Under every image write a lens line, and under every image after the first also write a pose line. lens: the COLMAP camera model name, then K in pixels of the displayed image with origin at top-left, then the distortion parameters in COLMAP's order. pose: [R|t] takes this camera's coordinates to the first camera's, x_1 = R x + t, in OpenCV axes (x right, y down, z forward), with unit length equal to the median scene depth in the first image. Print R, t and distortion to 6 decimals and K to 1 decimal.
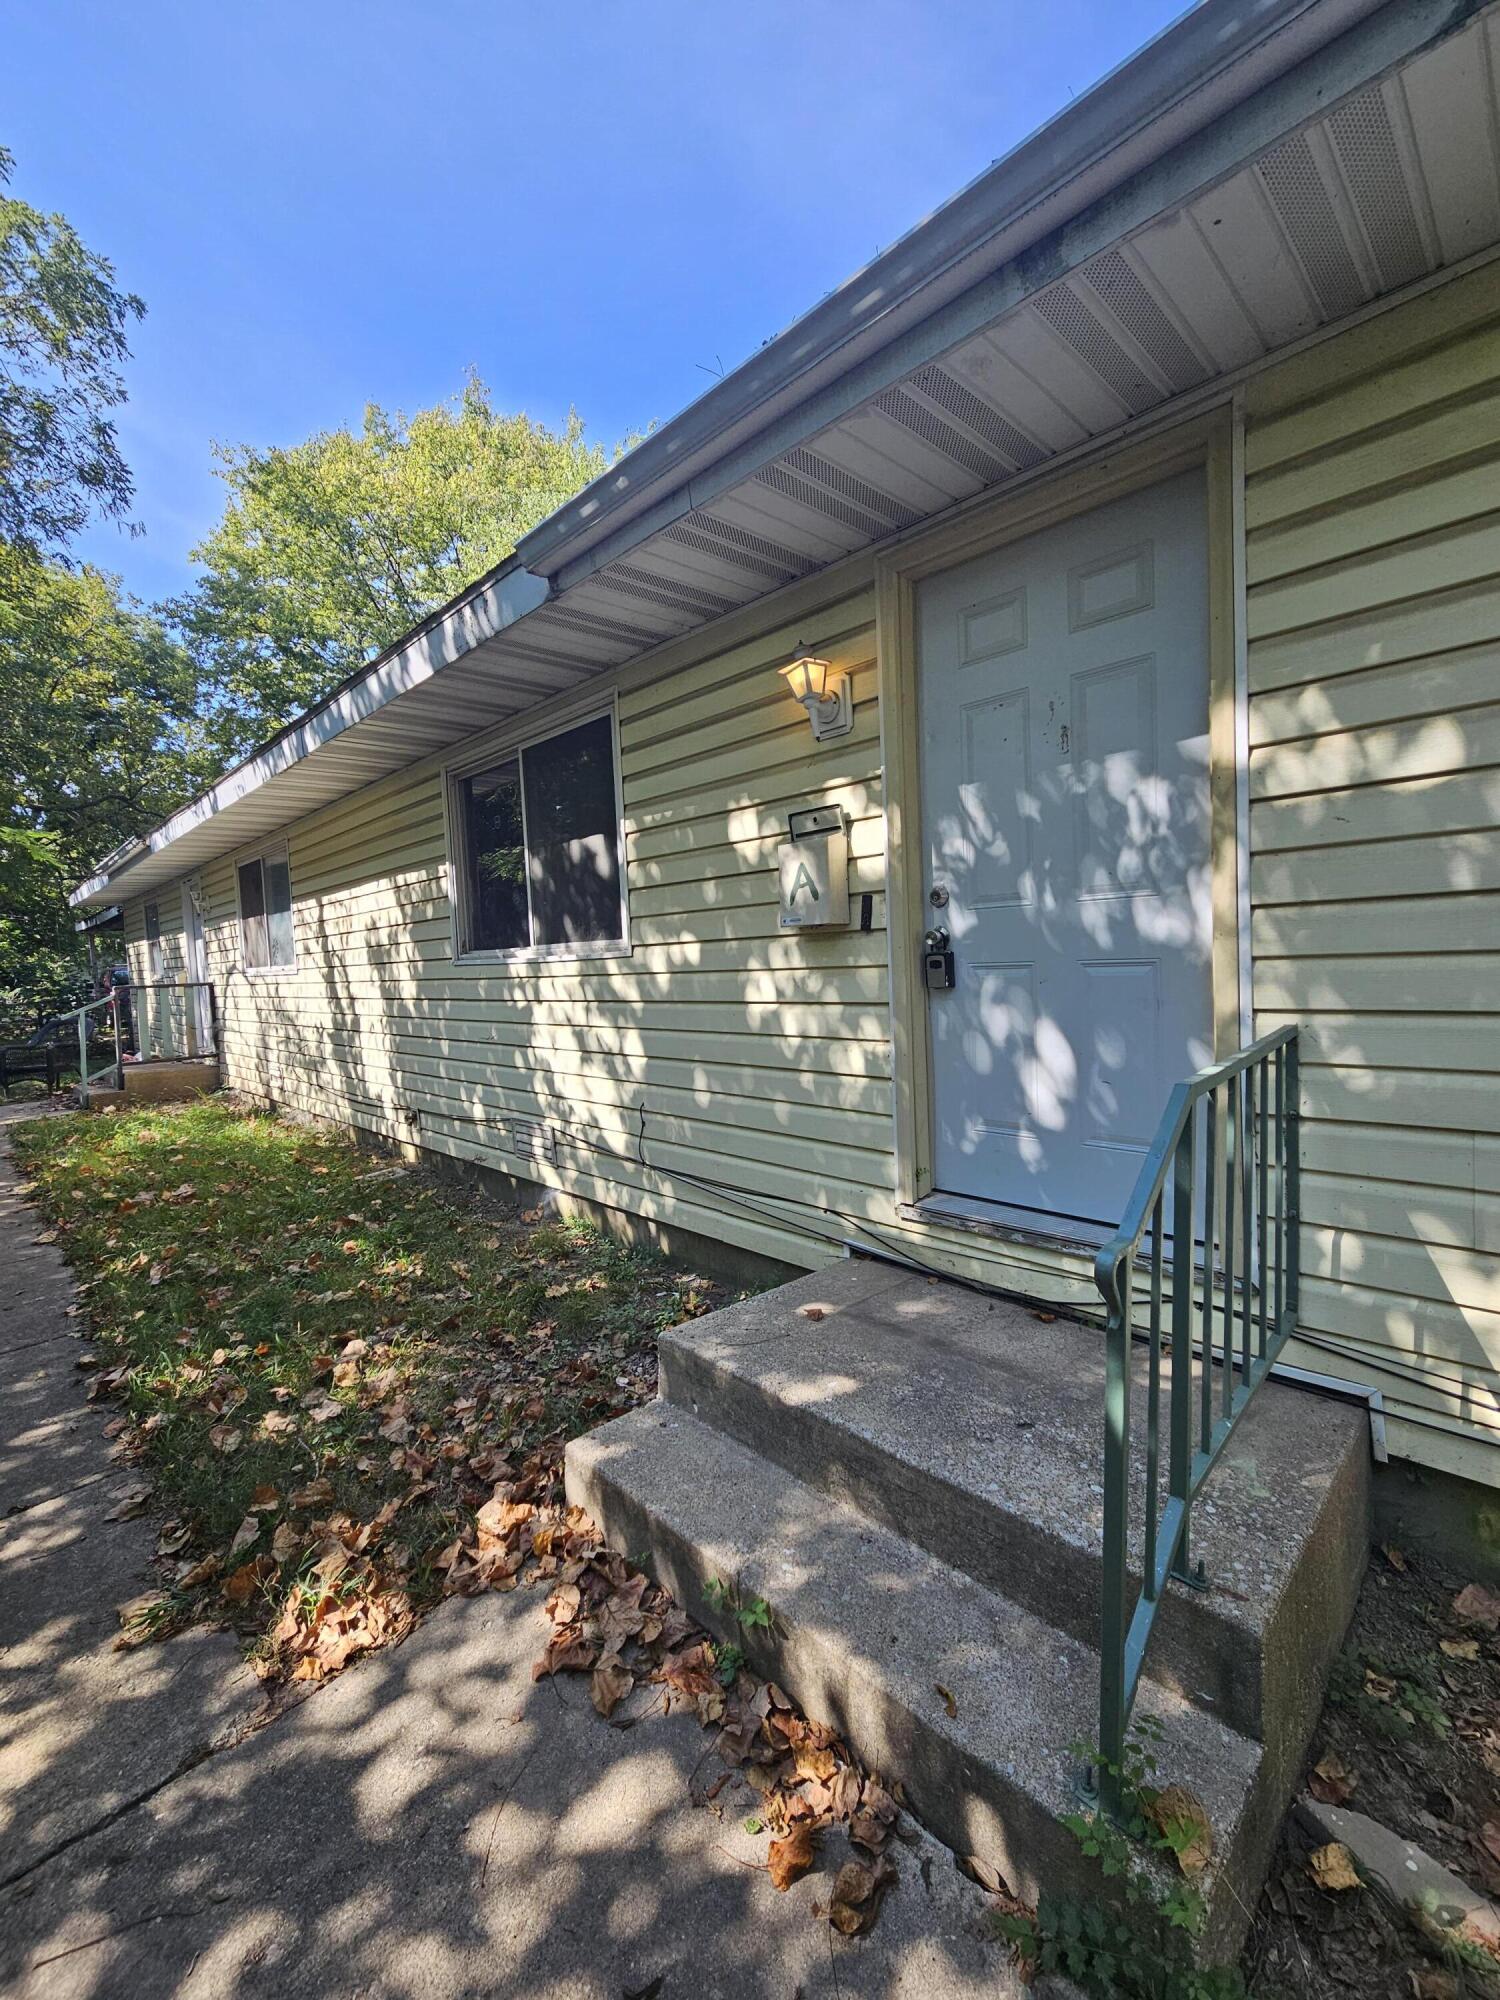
lens RADIAL K [[823.2, 0, 752.0], [0, 823.2, 999.7], [0, 0, 1]] dist [0.001619, 0.000043]
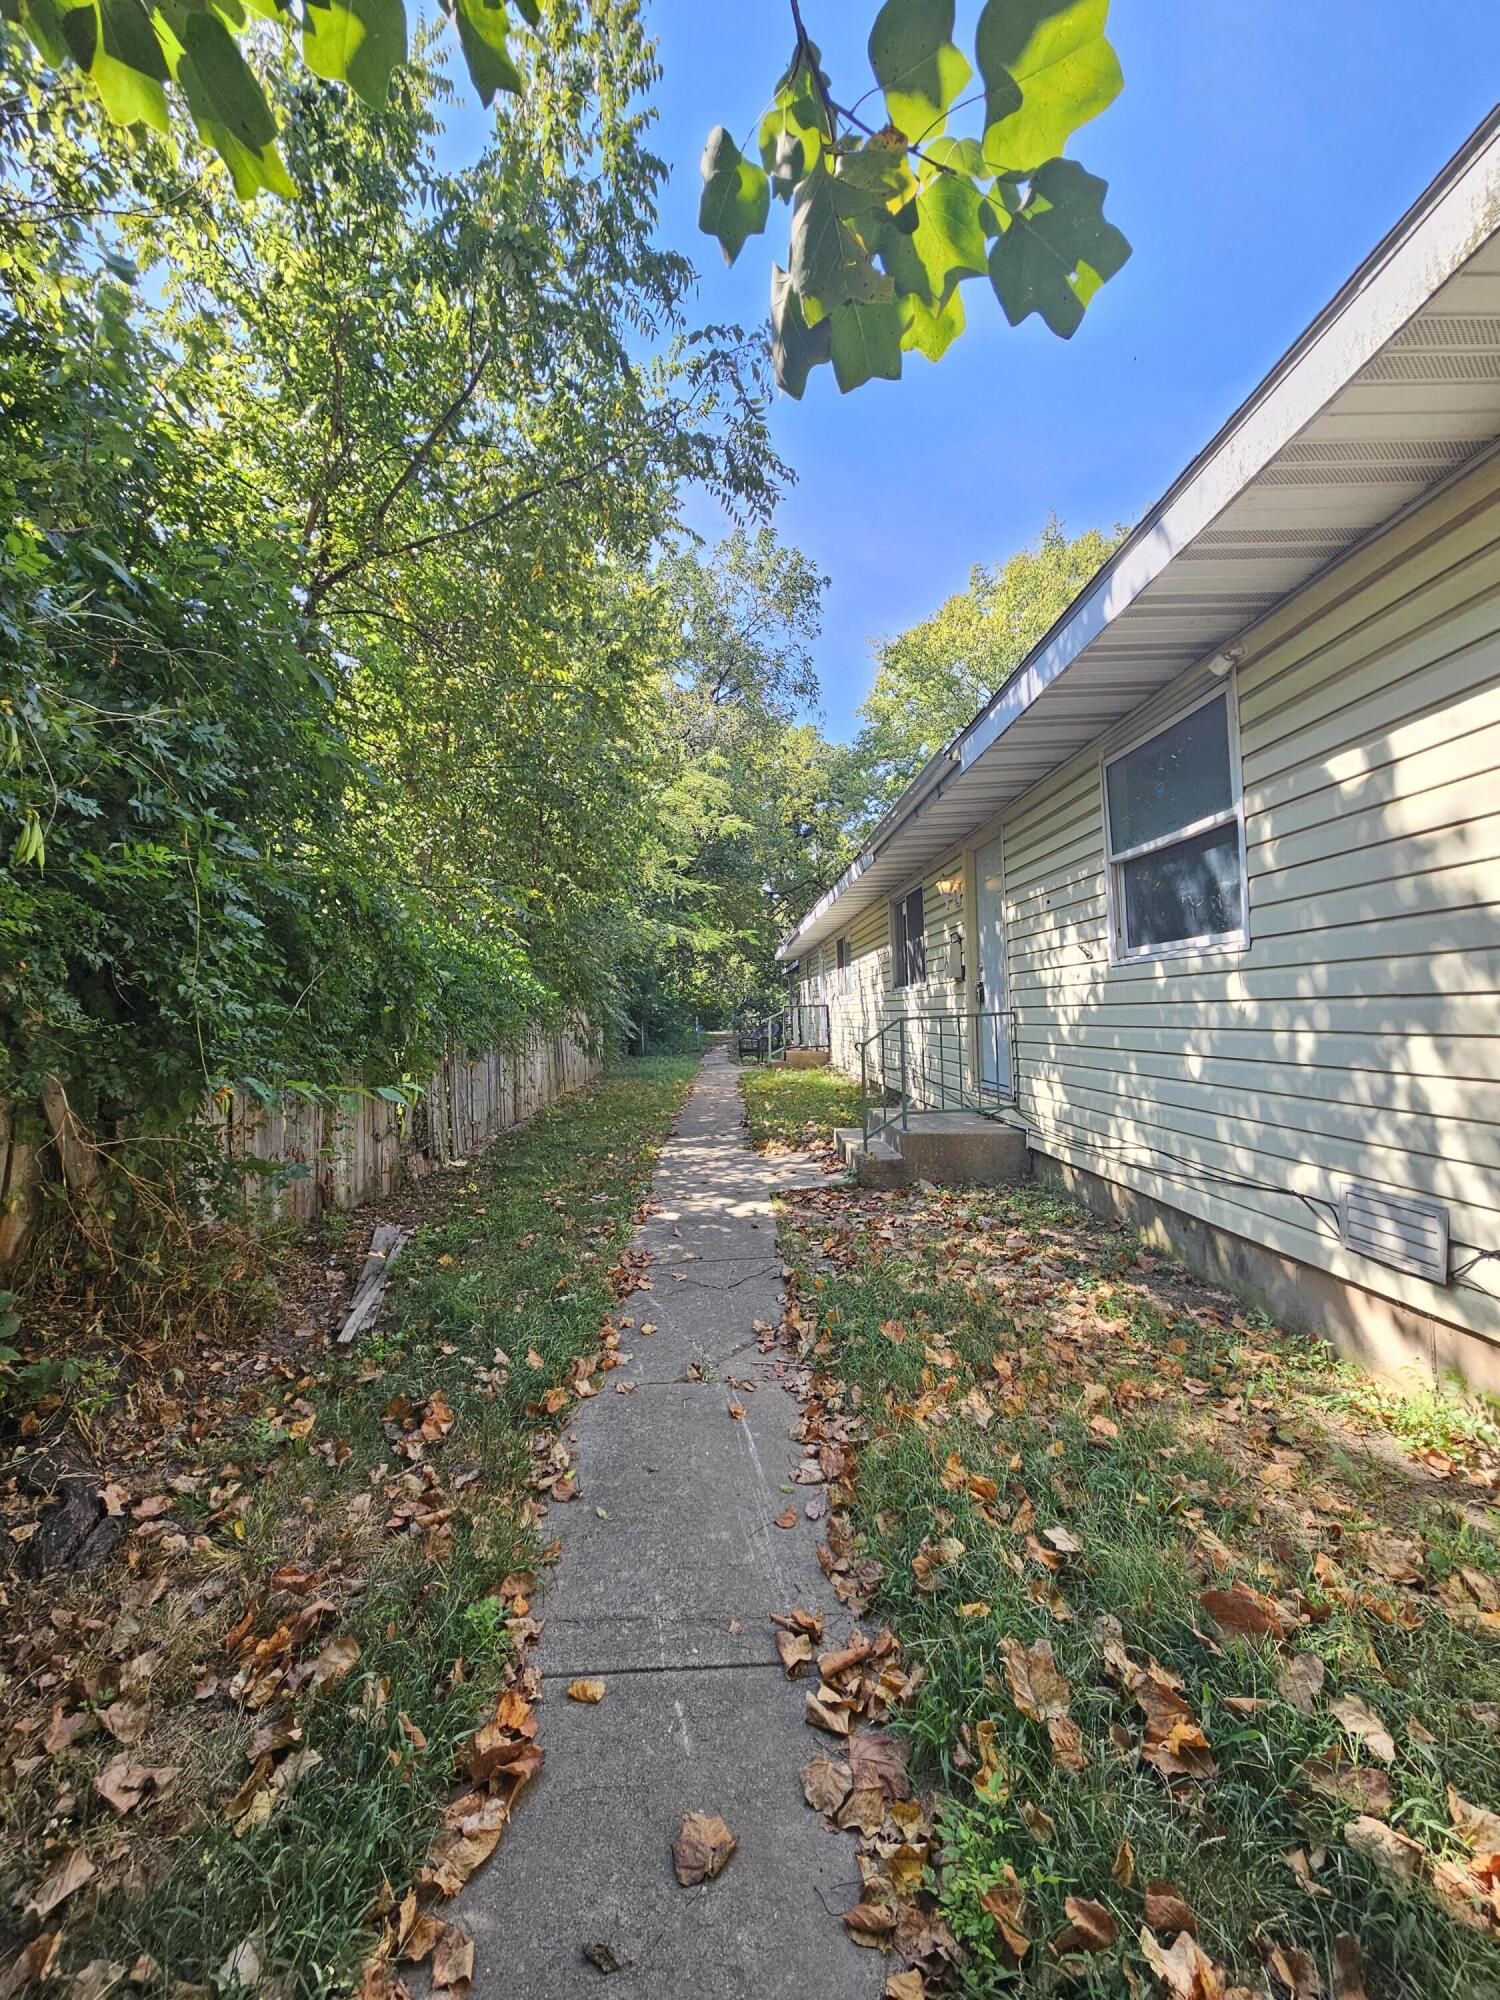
lens RADIAL K [[823.2, 0, 752.0], [0, 823.2, 999.7], [0, 0, 1]] dist [0.001619, 0.000043]
pose [[0.736793, 0.009542, -0.676051, 0.430114], [-0.036905, 0.998977, -0.026121, 0.021769], [0.675110, 0.044195, 0.736392, -0.422847]]
